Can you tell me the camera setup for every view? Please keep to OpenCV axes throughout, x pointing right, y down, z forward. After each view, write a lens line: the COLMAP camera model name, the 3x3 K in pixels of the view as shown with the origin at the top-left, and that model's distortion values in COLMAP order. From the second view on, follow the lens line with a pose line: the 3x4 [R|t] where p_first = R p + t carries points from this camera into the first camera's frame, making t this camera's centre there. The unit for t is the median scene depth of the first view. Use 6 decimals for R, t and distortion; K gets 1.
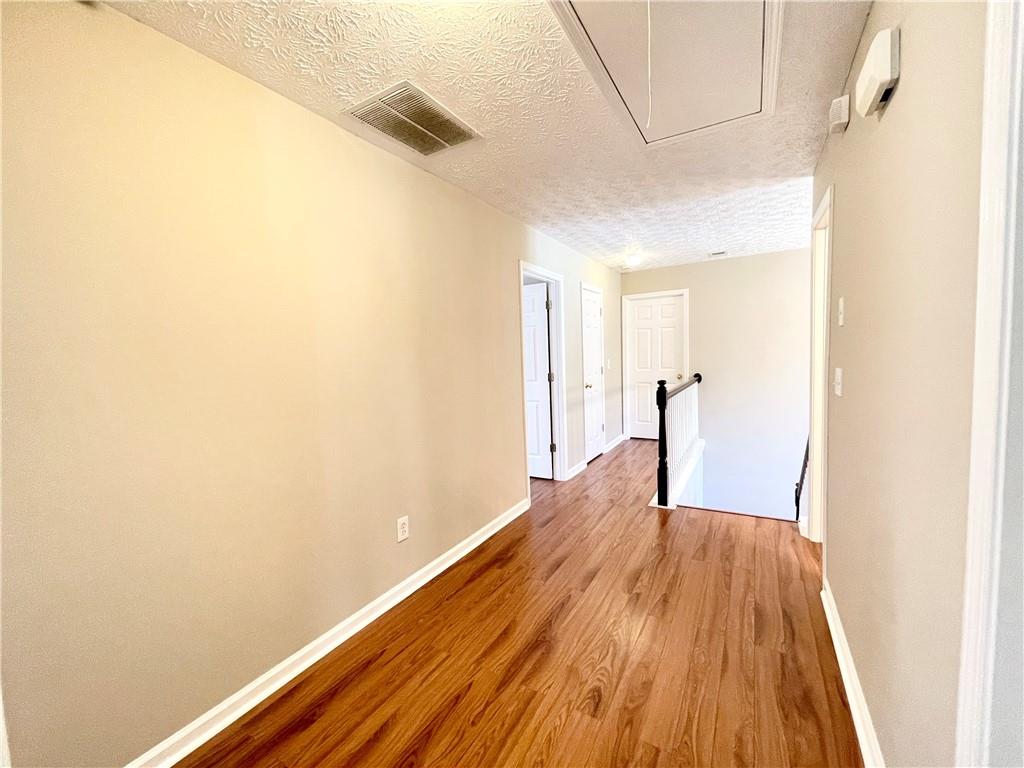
lens RADIAL K [[412.2, 0, 508.9], [0, 412.2, 383.7], [0, 0, 1]] dist [0.000619, 0.000040]
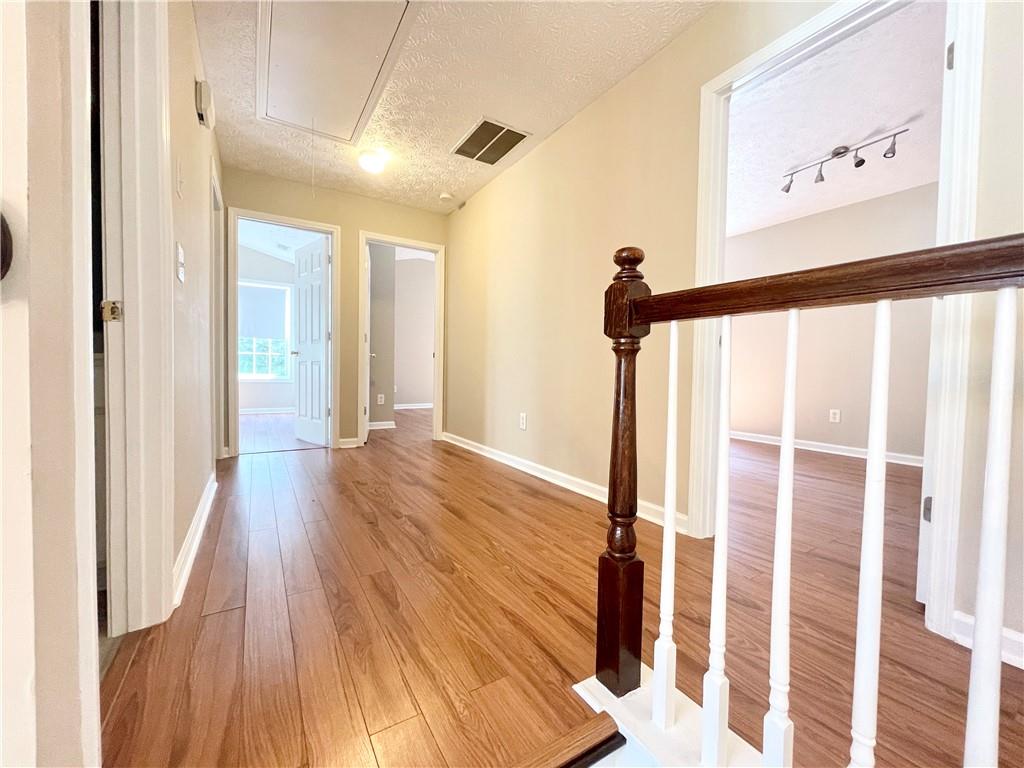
lens RADIAL K [[412.2, 0, 508.9], [0, 412.2, 383.7], [0, 0, 1]] dist [0.000619, 0.000040]
pose [[-0.461196, 0.064710, -0.884936, 0.893151], [-0.056575, 0.993163, 0.102108, 0.079055], [0.885493, 0.097157, -0.454382, 1.425385]]
